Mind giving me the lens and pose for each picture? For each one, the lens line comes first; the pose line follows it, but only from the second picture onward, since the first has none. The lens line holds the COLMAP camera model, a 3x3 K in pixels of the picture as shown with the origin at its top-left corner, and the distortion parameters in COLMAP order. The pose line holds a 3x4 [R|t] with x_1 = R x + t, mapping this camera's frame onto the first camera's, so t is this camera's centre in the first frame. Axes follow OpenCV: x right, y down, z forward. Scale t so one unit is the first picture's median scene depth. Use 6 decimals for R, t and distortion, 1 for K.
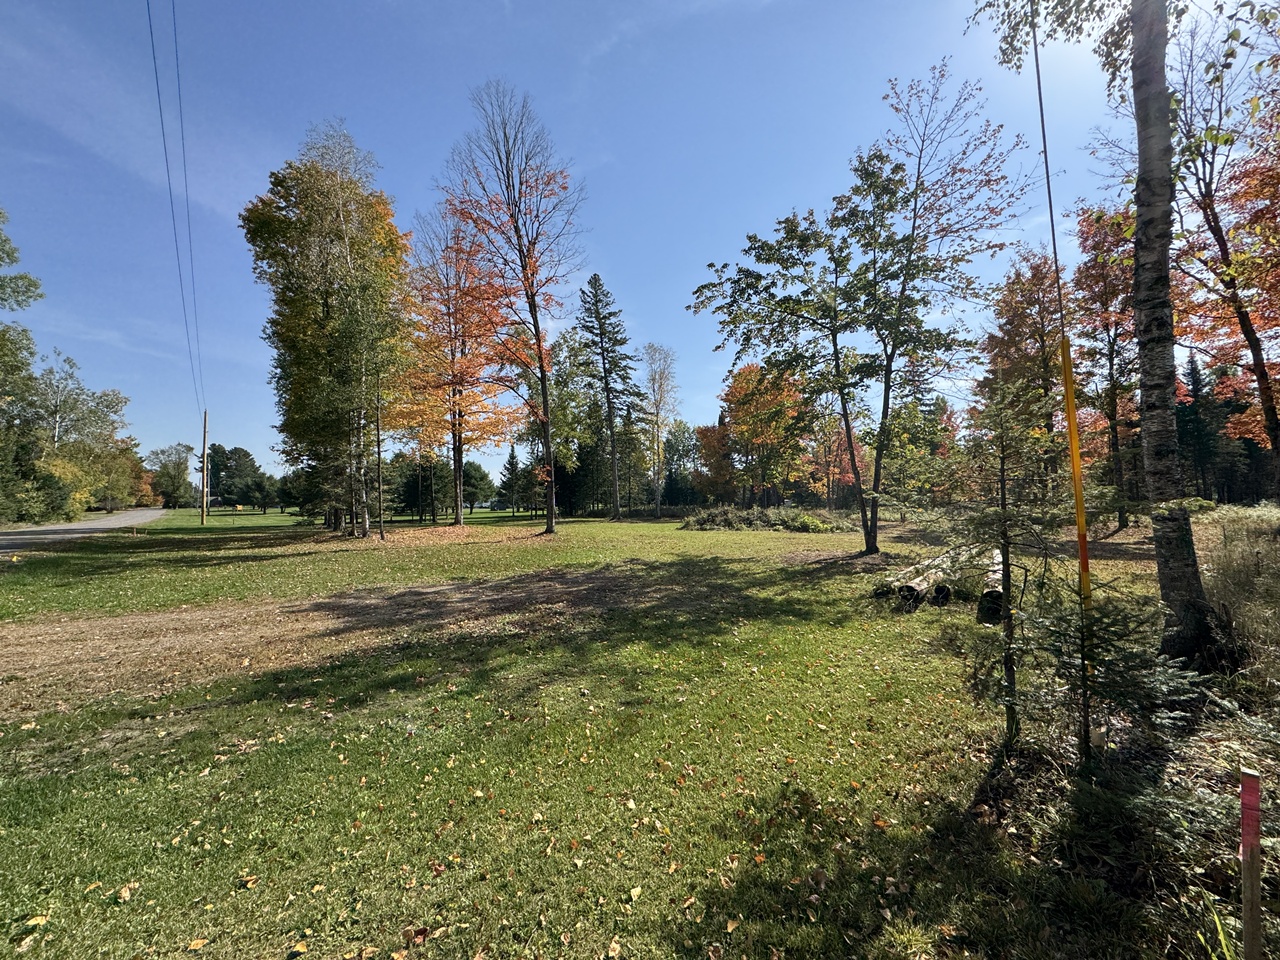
lens RADIAL K [[507.3, 0, 640.0], [0, 507.3, 480.0], [0, 0, 1]] dist [-0.003602, -0.000191]
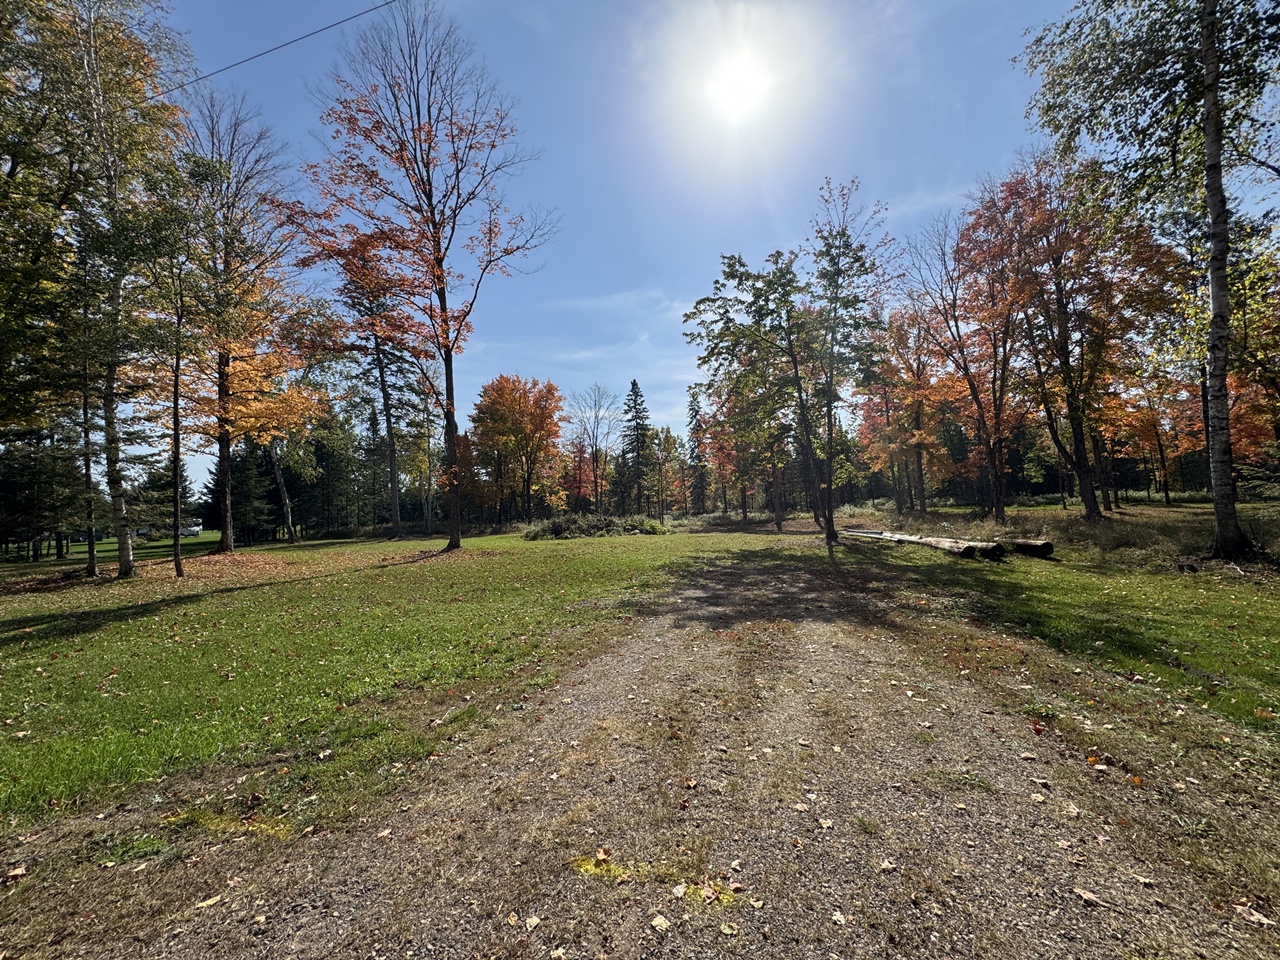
lens RADIAL K [[507.3, 0, 640.0], [0, 507.3, 480.0], [0, 0, 1]] dist [-0.003602, -0.000191]
pose [[0.804979, 0.013481, 0.593150, -0.213583], [0.007131, 0.999450, -0.032393, 0.011956], [-0.593260, 0.030305, 0.804440, 0.079641]]
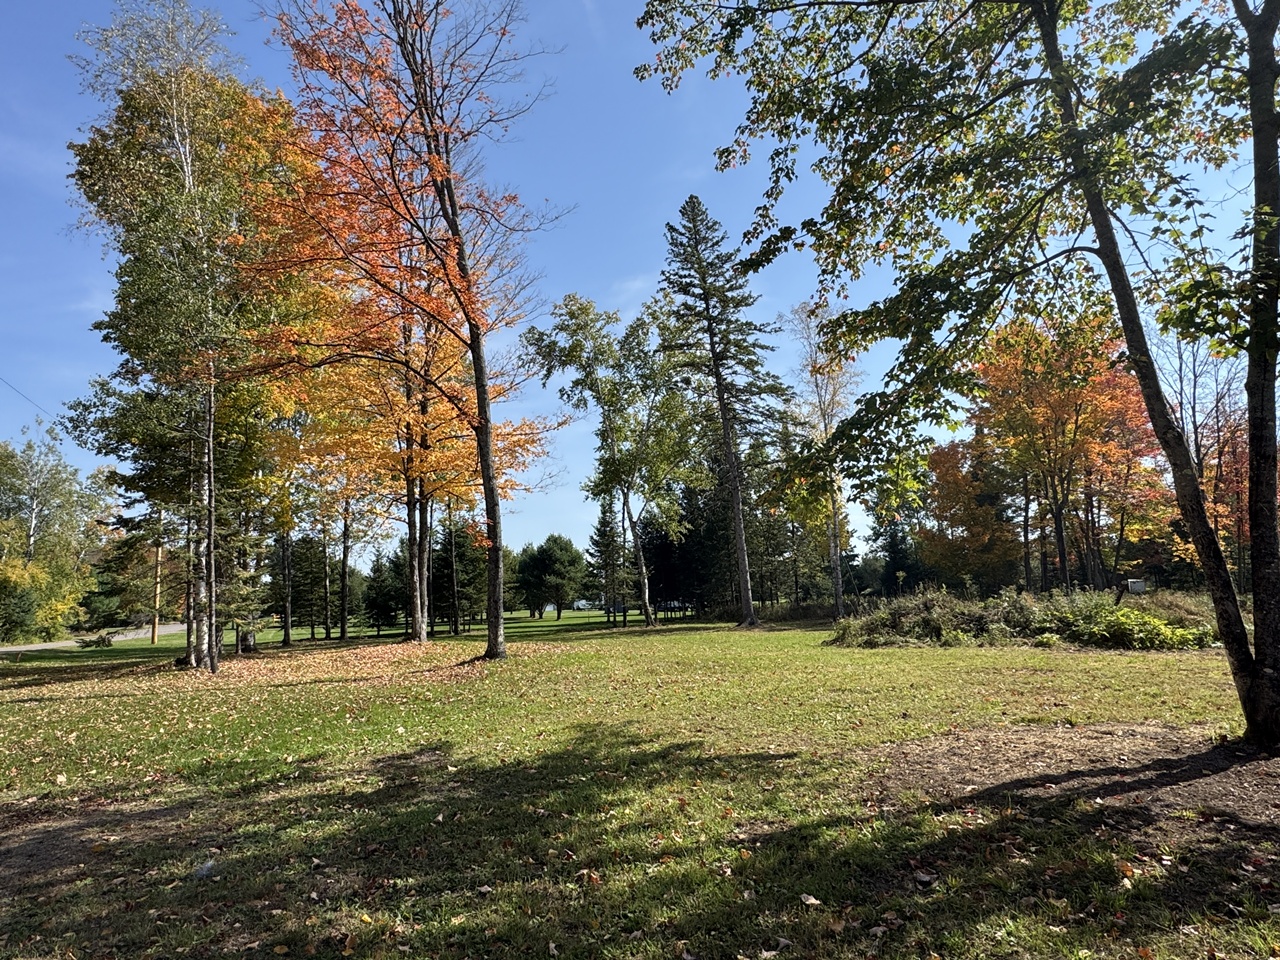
lens RADIAL K [[782.3, 0, 640.0], [0, 782.3, 480.0], [0, 0, 1]] dist [-0.005683, -0.000752]
pose [[0.956149, -0.071867, -0.283927, 0.086582], [0.041549, 0.992906, -0.111402, 0.013218], [0.289920, 0.094720, 0.952352, 0.165093]]
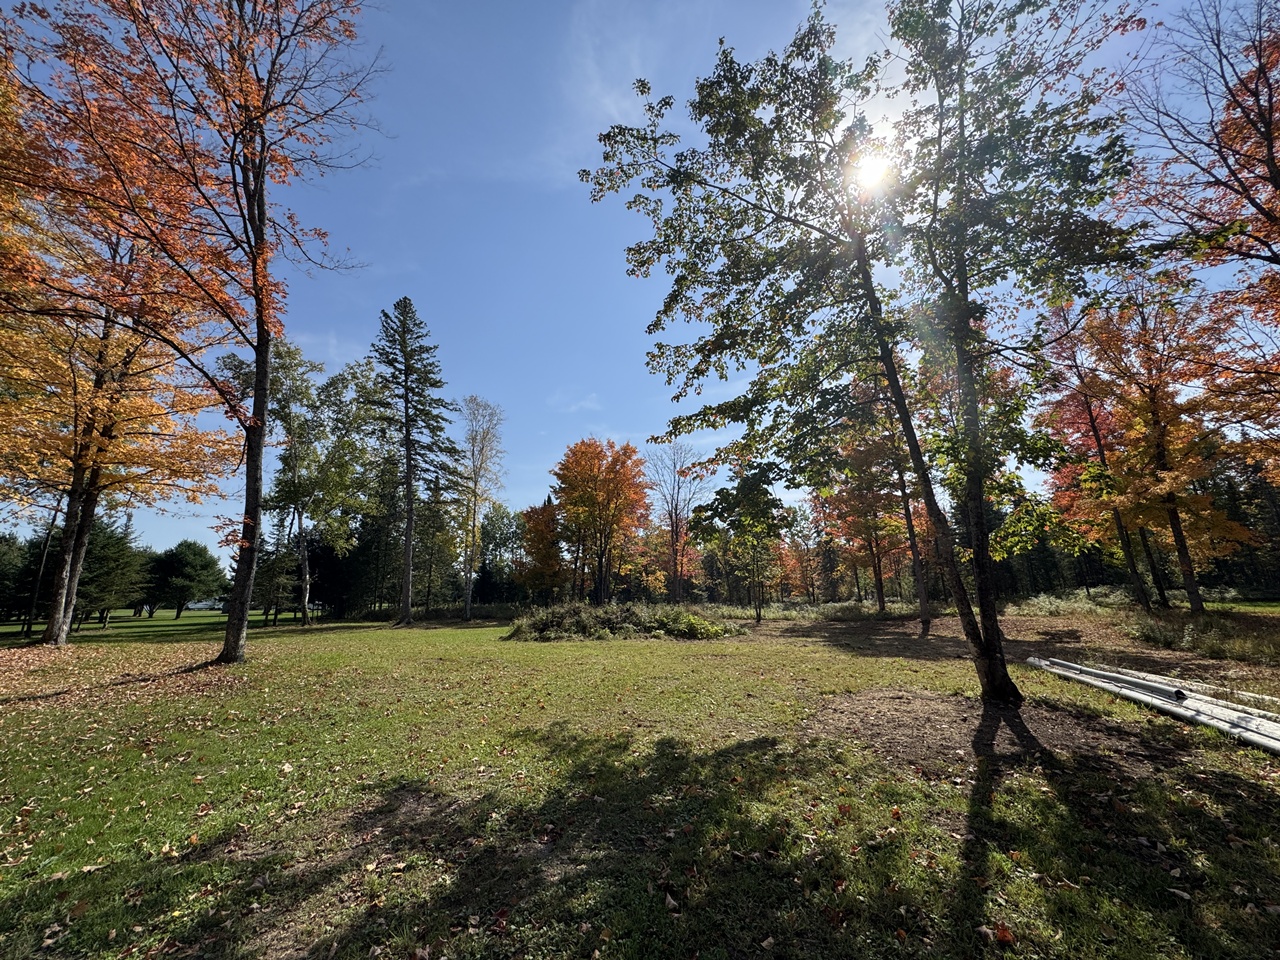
lens RADIAL K [[507.3, 0, 640.0], [0, 507.3, 480.0], [0, 0, 1]] dist [-0.003602, -0.000191]
pose [[0.935062, 0.074897, 0.346480, -0.000450], [-0.008234, 0.981749, -0.190000, 0.013285], [-0.354387, 0.174809, 0.918614, 0.210634]]
